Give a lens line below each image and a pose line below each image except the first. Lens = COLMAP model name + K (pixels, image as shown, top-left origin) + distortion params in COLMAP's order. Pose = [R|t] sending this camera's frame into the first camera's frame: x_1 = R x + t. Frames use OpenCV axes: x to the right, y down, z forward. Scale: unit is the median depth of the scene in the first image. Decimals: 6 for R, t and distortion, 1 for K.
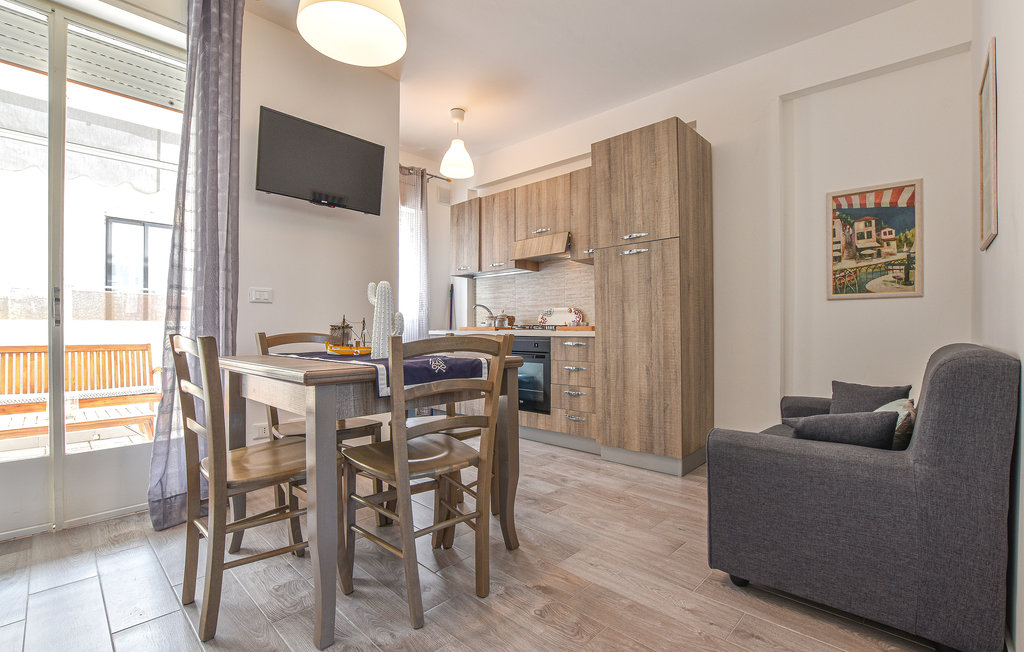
lens RADIAL K [[466.1, 0, 518.2], [0, 466.1, 332.3], [0, 0, 1]] dist [-0.006766, -0.000253]
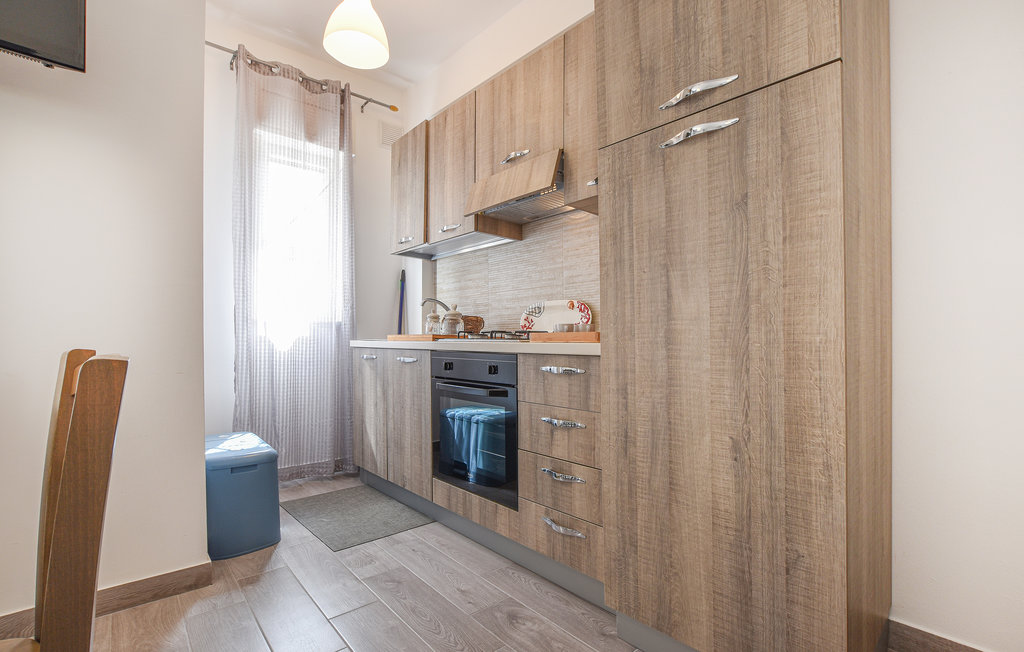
lens RADIAL K [[466.1, 0, 514.2], [0, 466.1, 336.3], [0, 0, 1]] dist [-0.006766, -0.000253]
pose [[0.994431, 0.004512, -0.105292, 0.117131], [-0.005951, 0.999893, -0.013361, -0.002105], [0.105220, 0.013913, 0.994352, 0.509018]]
